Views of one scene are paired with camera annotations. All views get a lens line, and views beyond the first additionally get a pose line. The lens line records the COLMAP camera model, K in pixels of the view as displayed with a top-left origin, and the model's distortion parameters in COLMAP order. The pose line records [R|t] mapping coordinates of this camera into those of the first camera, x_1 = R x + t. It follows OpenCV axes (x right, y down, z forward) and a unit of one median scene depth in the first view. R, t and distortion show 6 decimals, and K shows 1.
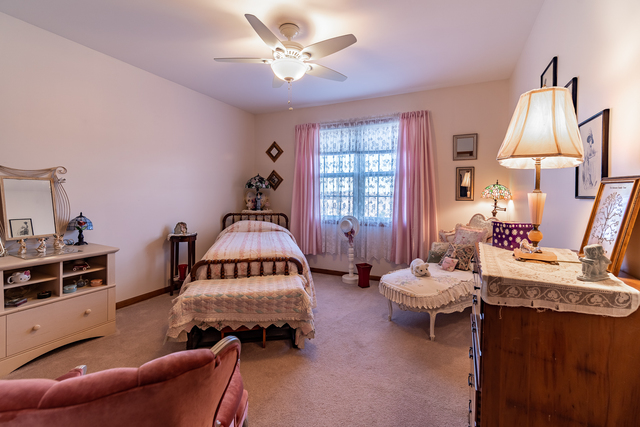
lens RADIAL K [[292.3, 0, 319.6], [0, 292.3, 209.0], [0, 0, 1]] dist [0.002531, 0.000035]
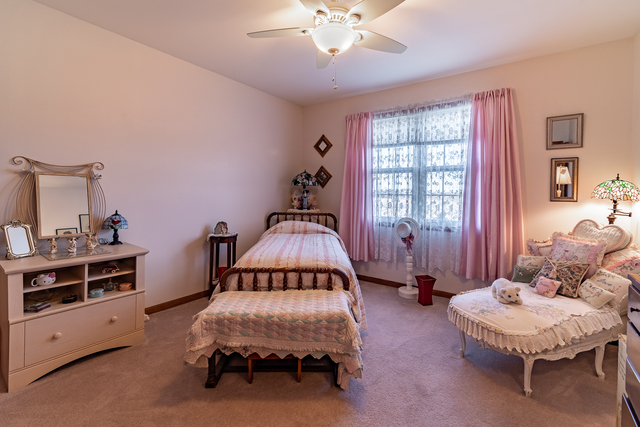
lens RADIAL K [[292.3, 0, 323.0], [0, 292.3, 198.6], [0, 0, 1]] dist [0.002531, 0.000035]
pose [[0.984966, 0.008312, -0.172549, 0.009183], [-0.013329, 0.999521, -0.027940, -0.008656], [0.172234, 0.029820, 0.984605, 0.177318]]
